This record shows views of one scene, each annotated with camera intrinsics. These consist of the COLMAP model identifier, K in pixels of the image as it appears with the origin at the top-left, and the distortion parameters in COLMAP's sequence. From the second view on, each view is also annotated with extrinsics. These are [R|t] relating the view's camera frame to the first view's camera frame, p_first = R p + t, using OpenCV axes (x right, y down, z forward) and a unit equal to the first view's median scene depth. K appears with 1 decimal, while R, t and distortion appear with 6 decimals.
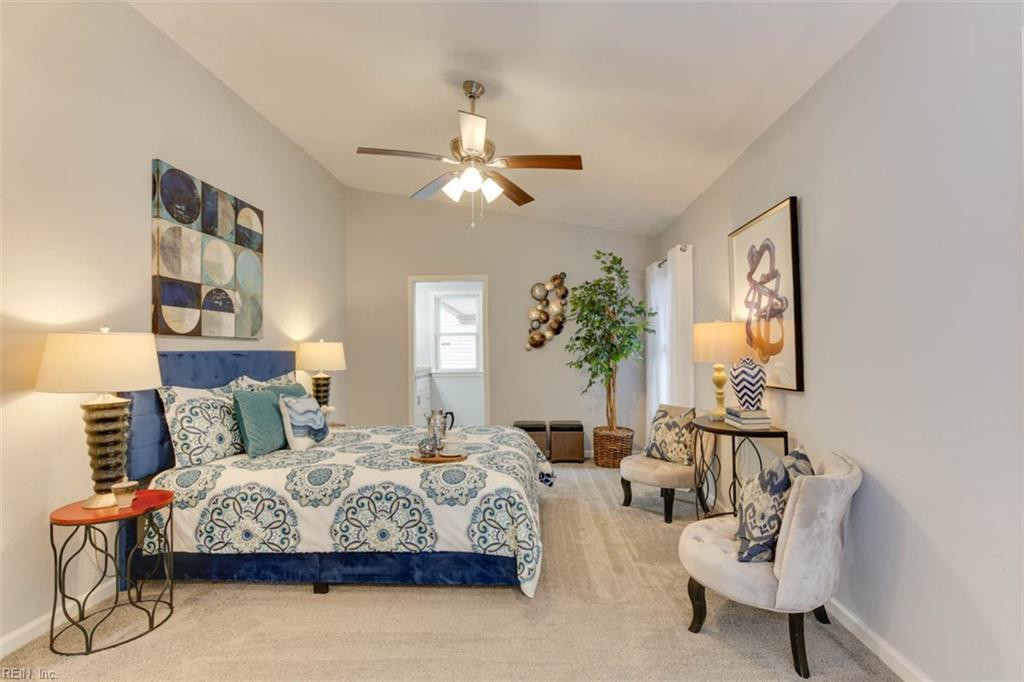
lens RADIAL K [[466.8, 0, 512.0], [0, 466.8, 341.0], [0, 0, 1]] dist [-0.002235, -0.000113]
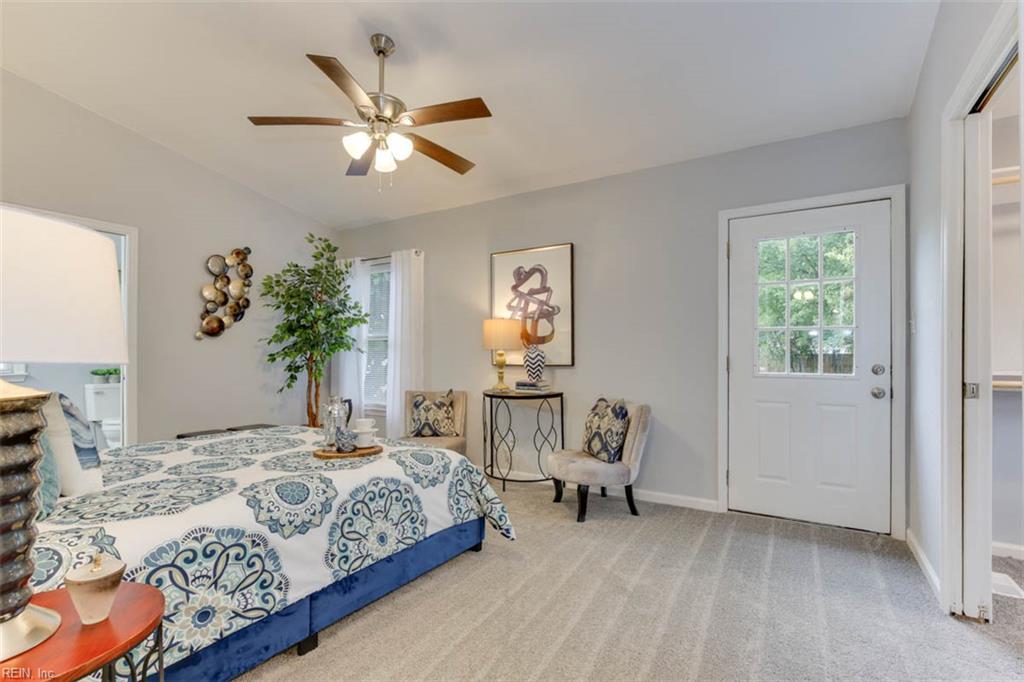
lens RADIAL K [[488.8, 0, 512.2], [0, 488.8, 352.6], [0, 0, 1]] dist [0.000919, 0.000202]
pose [[0.480505, 0.019138, 0.876783, -0.880432], [-0.024498, 0.999665, -0.008394, 0.075683], [-0.876650, -0.017446, 0.480813, 0.350906]]
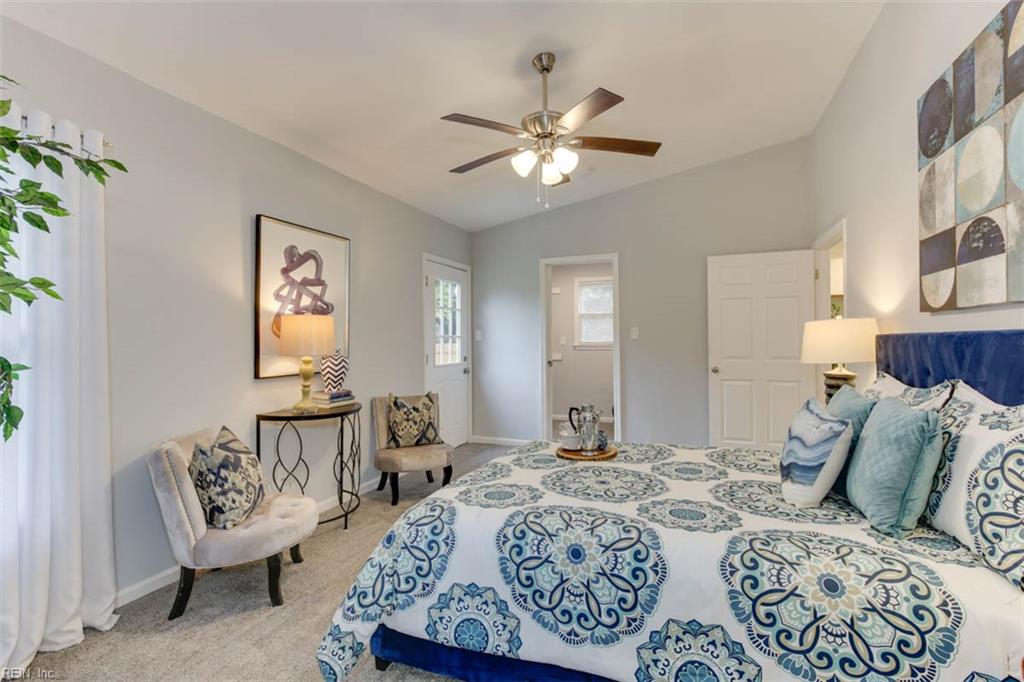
lens RADIAL K [[466.8, 0, 512.0], [0, 466.8, 341.0], [0, 0, 1]] dist [-0.002235, -0.000113]
pose [[-0.946254, 0.015065, 0.323075, -0.350746], [0.009605, 0.999783, -0.018491, 0.045875], [-0.323283, -0.014394, -0.946193, 2.096638]]
